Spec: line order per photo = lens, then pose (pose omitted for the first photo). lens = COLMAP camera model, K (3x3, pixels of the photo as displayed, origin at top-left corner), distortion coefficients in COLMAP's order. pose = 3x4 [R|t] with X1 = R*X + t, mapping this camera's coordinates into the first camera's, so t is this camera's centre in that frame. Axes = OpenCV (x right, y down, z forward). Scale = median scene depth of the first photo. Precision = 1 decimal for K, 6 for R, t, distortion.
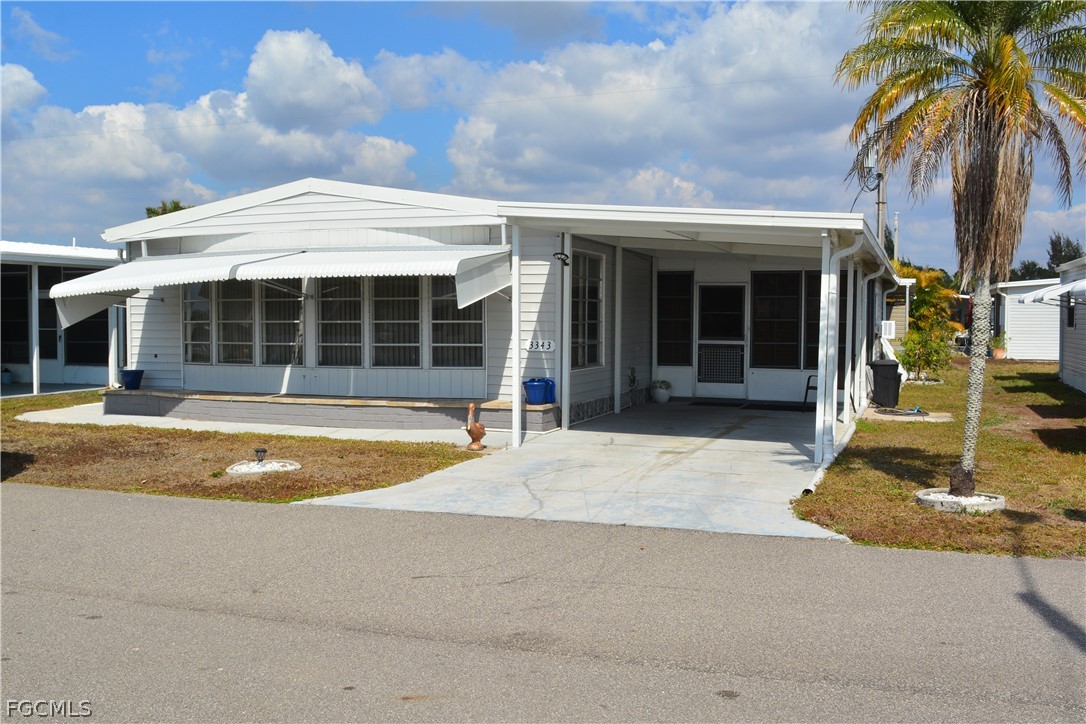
lens RADIAL K [[1065.2, 0, 547.4], [0, 1065.2, 365.1], [0, 0, 1]] dist [-0.082900, 0.000000]
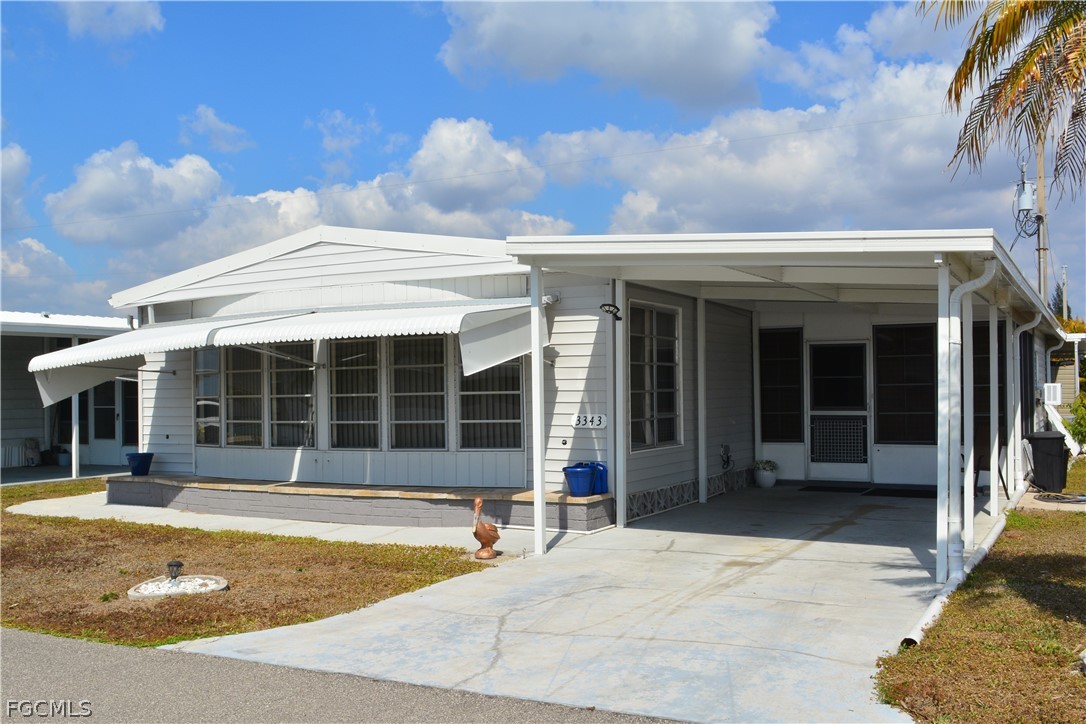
lens RADIAL K [[1065.2, 0, 551.0], [0, 1065.2, 364.2], [0, 0, 1]] dist [-0.082900, 0.000000]
pose [[0.989504, -0.019857, -0.143137, 0.071765], [0.009927, 0.997514, -0.069761, -0.004971], [0.144166, 0.067608, 0.987241, 0.185338]]
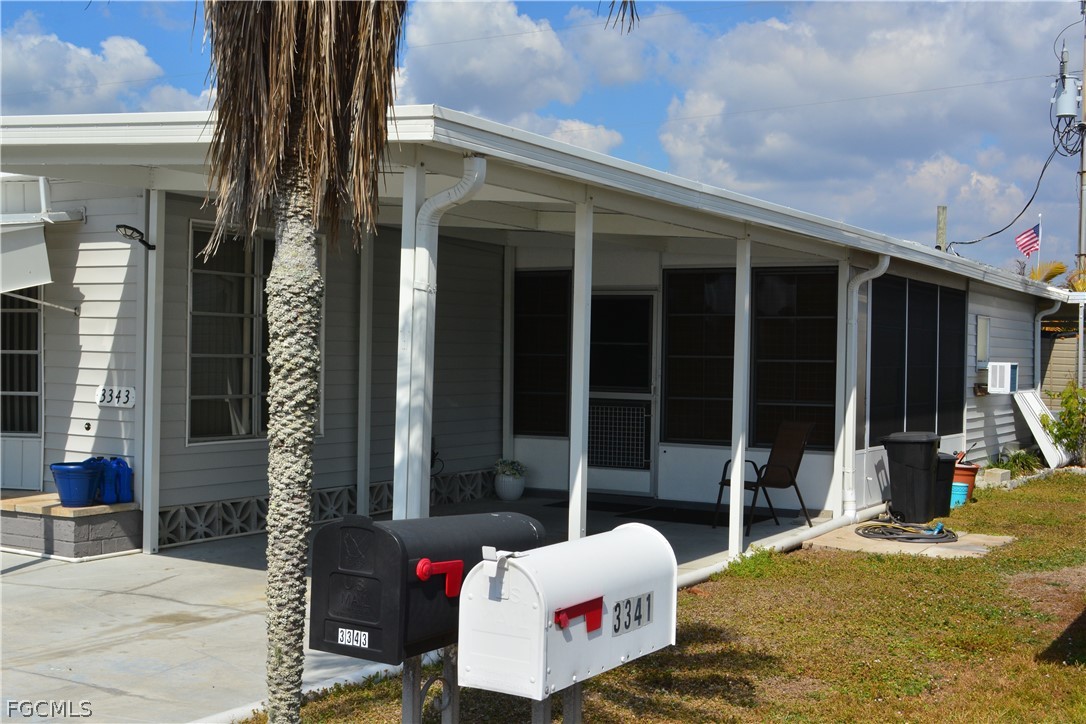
lens RADIAL K [[1388.4, 0, 532.6], [0, 1388.4, 368.7], [0, 0, 1]] dist [-0.069177, 0.000000]
pose [[0.982330, 0.013767, -0.186652, 0.299774], [-0.020242, 0.999256, -0.032829, -0.012418], [0.186061, 0.036027, 0.981877, 0.310454]]
